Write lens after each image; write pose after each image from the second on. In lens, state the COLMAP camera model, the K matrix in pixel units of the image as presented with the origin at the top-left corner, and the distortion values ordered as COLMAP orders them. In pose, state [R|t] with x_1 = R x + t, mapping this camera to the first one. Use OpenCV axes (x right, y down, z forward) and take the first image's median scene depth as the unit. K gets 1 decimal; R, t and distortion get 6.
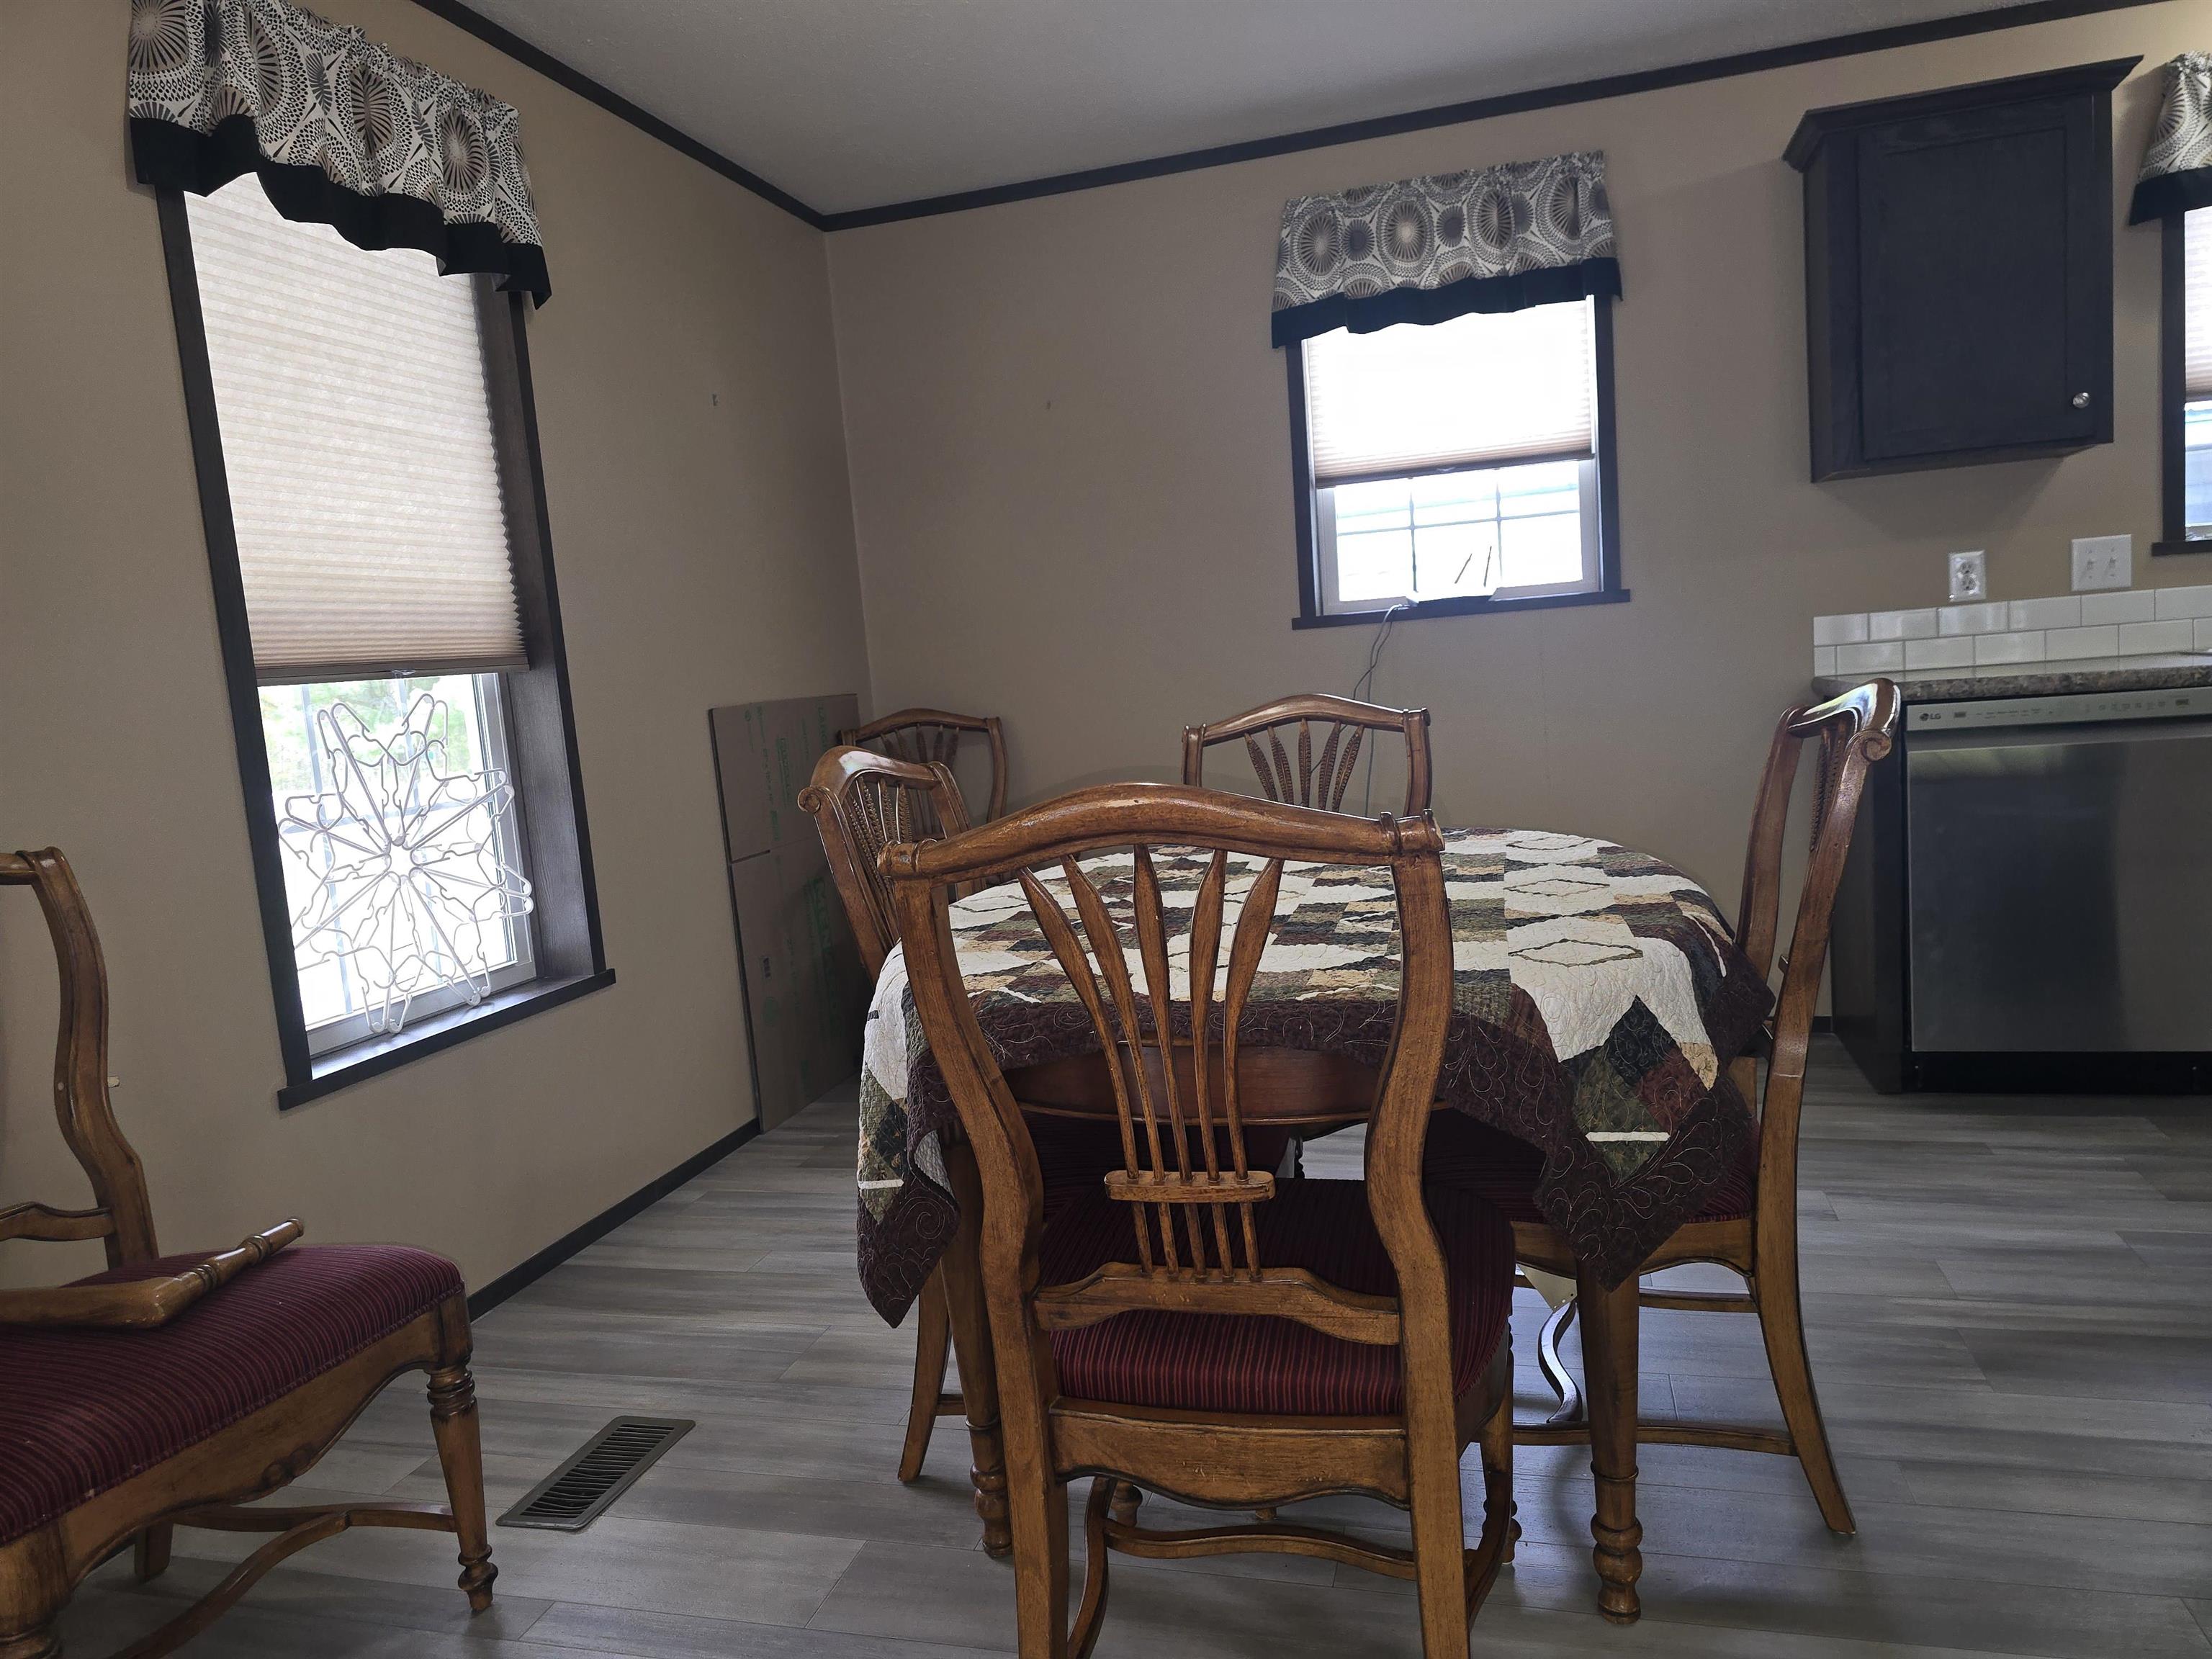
lens RADIAL K [[1474.0, 0, 1106.0], [0, 1474.0, 829.5], [0, 0, 1]] dist [0.037386, -0.034115]
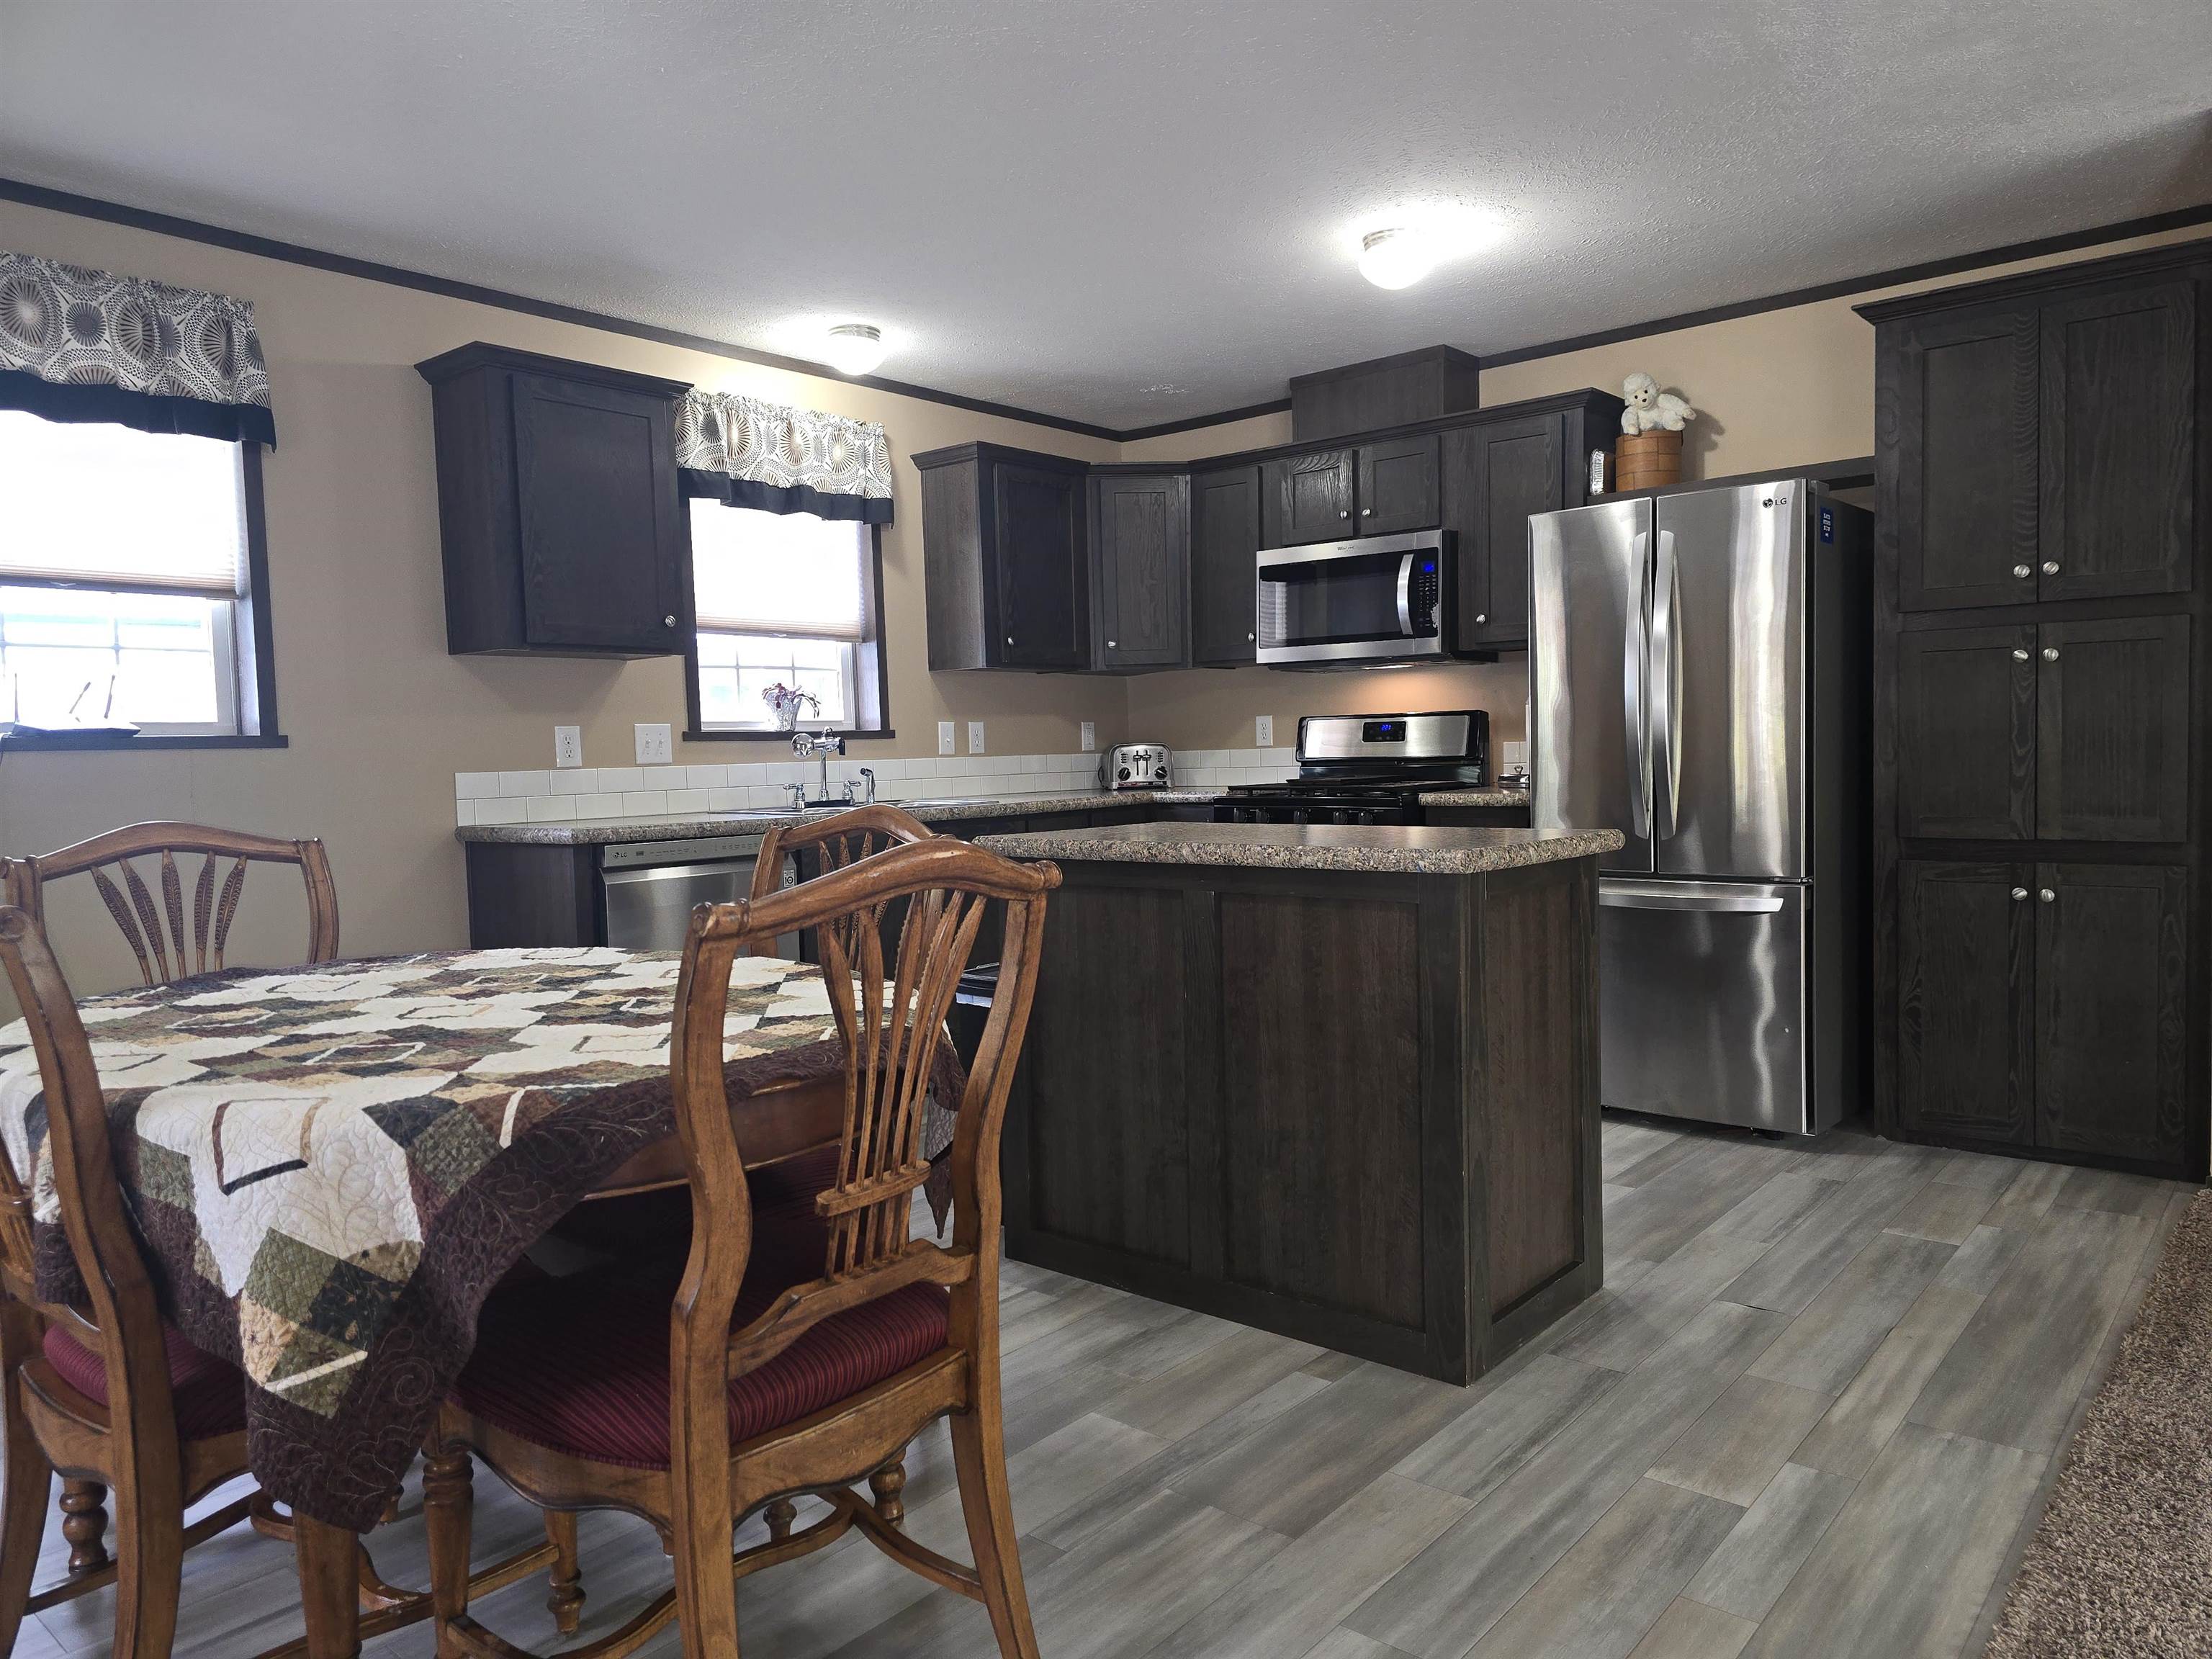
lens RADIAL K [[1462.6, 0, 1106.0], [0, 1462.6, 829.5], [0, 0, 1]] dist [0.030317, -0.037946]
pose [[0.413505, 0.018467, 0.910315, -0.336053], [0.095684, 0.993377, -0.063616, 0.016819], [-0.905460, 0.113408, 0.408999, 0.111829]]
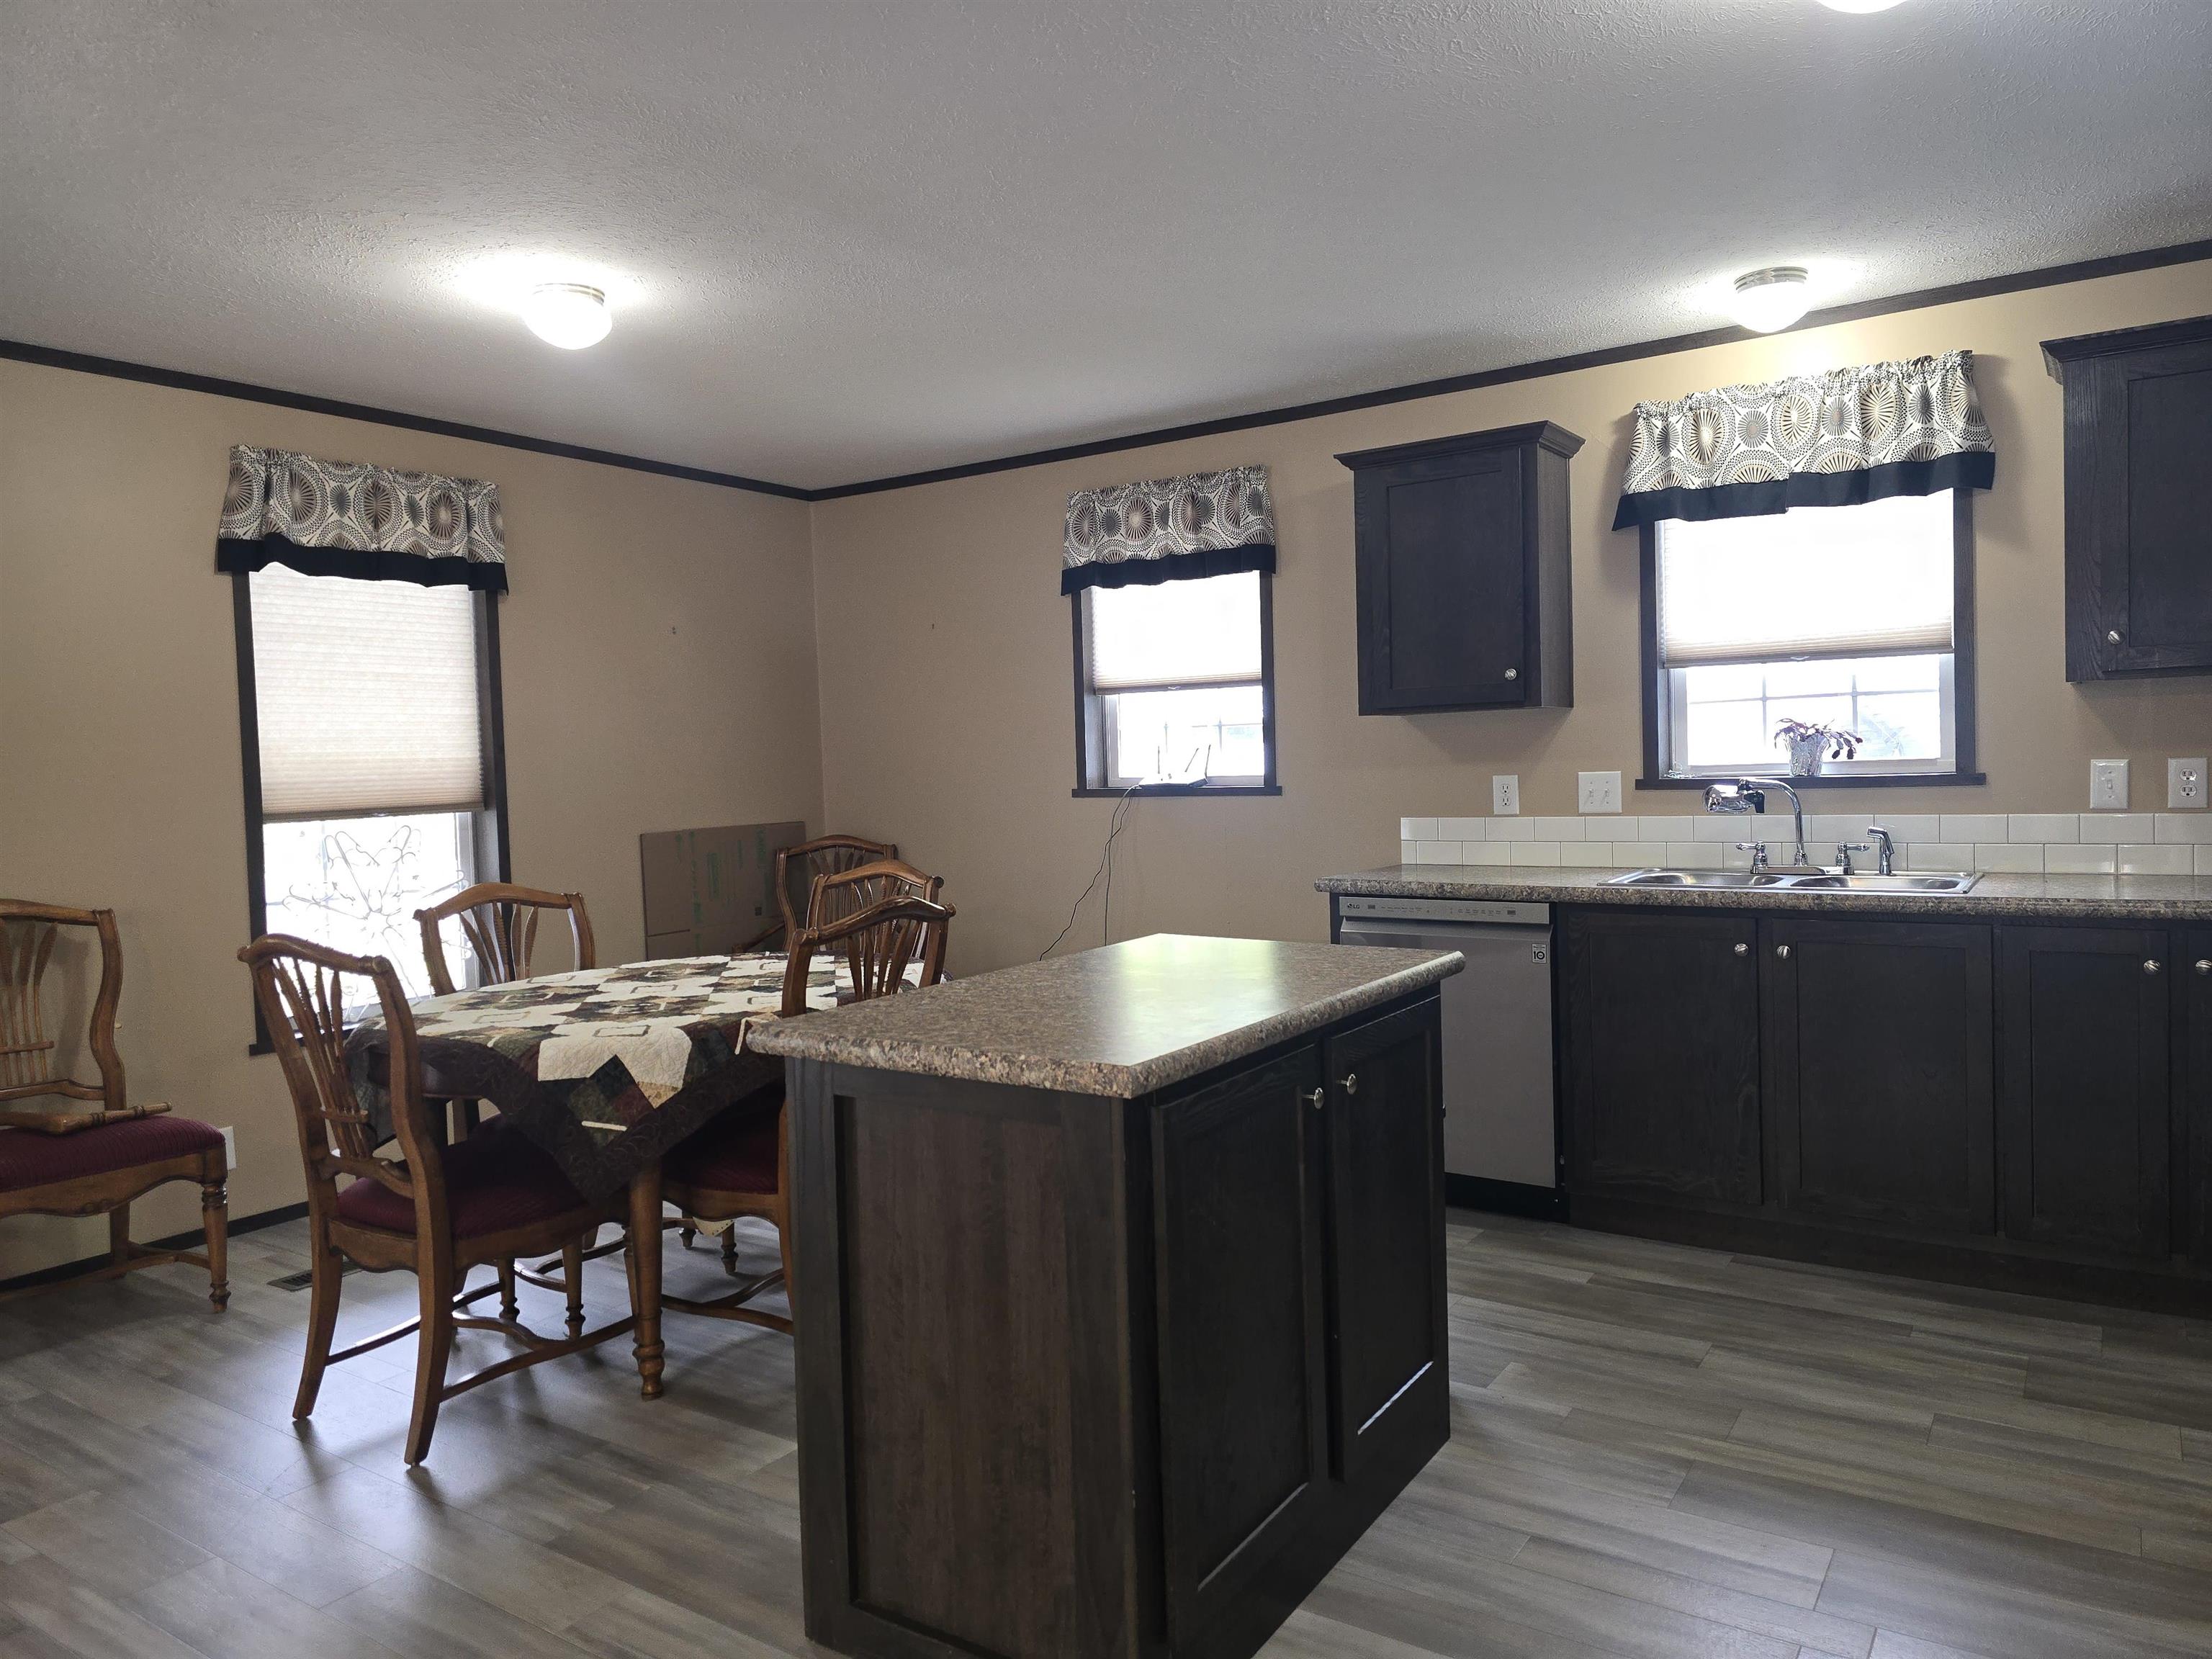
lens RADIAL K [[1452.5, 0, 1064.8], [0, 1452.5, 788.7], [0, 0, 1]] dist [0.178401, -0.214175]
pose [[0.947839, 0.055358, -0.313905, 0.615193], [-0.080388, 0.994486, -0.067350, -0.061228], [0.308446, 0.089071, 0.947063, -0.300017]]
